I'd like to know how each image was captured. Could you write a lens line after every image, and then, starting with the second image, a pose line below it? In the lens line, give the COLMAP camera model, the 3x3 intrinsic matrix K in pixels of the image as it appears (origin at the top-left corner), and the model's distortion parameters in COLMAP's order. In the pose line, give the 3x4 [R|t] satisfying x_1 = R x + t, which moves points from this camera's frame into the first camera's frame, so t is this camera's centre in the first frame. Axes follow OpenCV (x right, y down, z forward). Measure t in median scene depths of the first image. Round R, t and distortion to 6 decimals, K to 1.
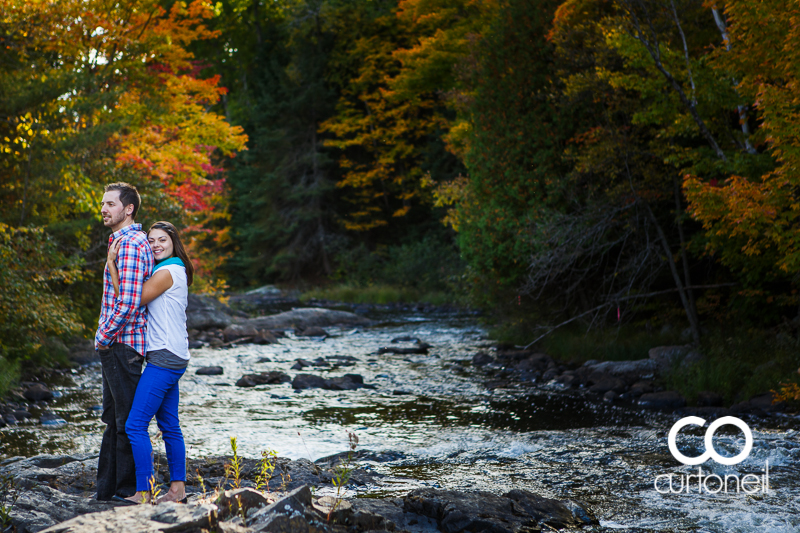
lens RADIAL K [[1736.8, 0, 396.9], [0, 1736.8, 243.0], [0, 0, 1]] dist [0.218016, 0.428200]
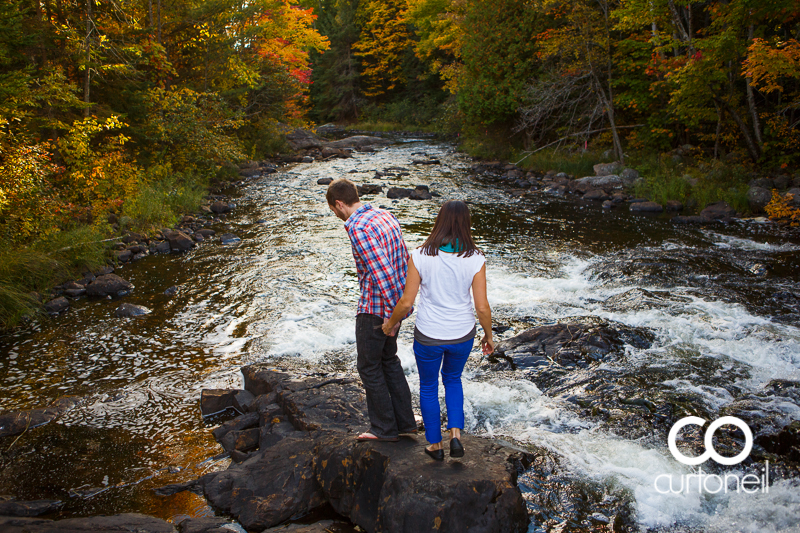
lens RADIAL K [[624.7, 0, 399.7], [0, 624.7, 255.2], [0, 0, 1]] dist [-0.061657, 0.009791]
pose [[0.997911, -0.023664, 0.060110, -0.039978], [0.008729, 0.971349, 0.237497, 0.001232], [-0.064008, -0.236476, 0.969527, 0.220321]]
